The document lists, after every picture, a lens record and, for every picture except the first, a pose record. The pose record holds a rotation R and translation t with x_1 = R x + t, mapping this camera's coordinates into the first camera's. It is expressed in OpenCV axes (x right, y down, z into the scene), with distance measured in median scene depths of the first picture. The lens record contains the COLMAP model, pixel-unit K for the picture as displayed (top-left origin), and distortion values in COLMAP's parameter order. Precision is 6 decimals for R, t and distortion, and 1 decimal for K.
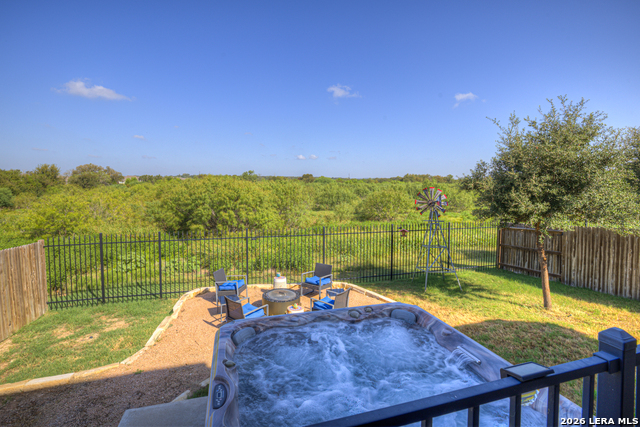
lens RADIAL K [[293.2, 0, 309.6], [0, 293.2, 192.9], [0, 0, 1]] dist [-0.024410, 0.000759]
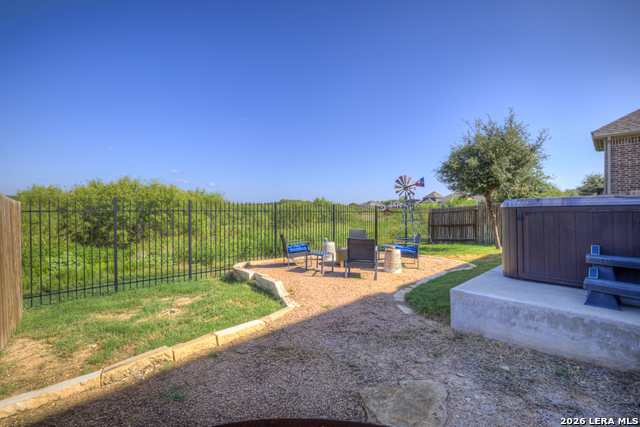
lens RADIAL K [[271.0, 0, 315.4], [0, 271.0, 209.2], [0, 0, 1]] dist [-0.018561, 0.000368]
pose [[0.895872, 0.004500, 0.444289, -0.233612], [0.009698, 0.999512, -0.029679, 0.081176], [-0.444206, 0.030897, 0.895392, 0.060159]]
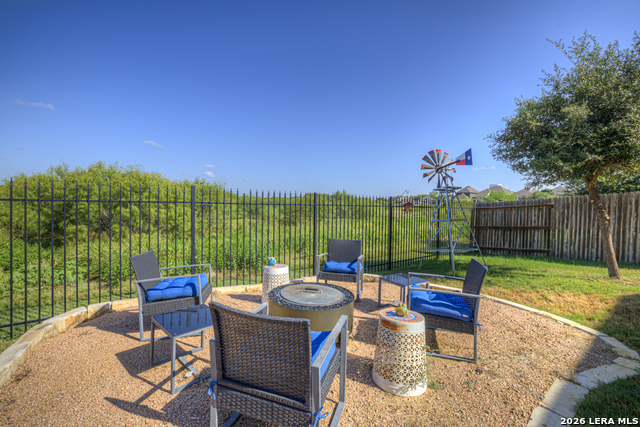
lens RADIAL K [[271.0, 0, 315.4], [0, 271.0, 209.2], [0, 0, 1]] dist [-0.018561, 0.000368]
pose [[0.935307, 0.006583, 0.353777, -0.084114], [-0.003748, 0.999955, -0.008700, 0.078244], [-0.353818, 0.006811, 0.935289, 0.214145]]
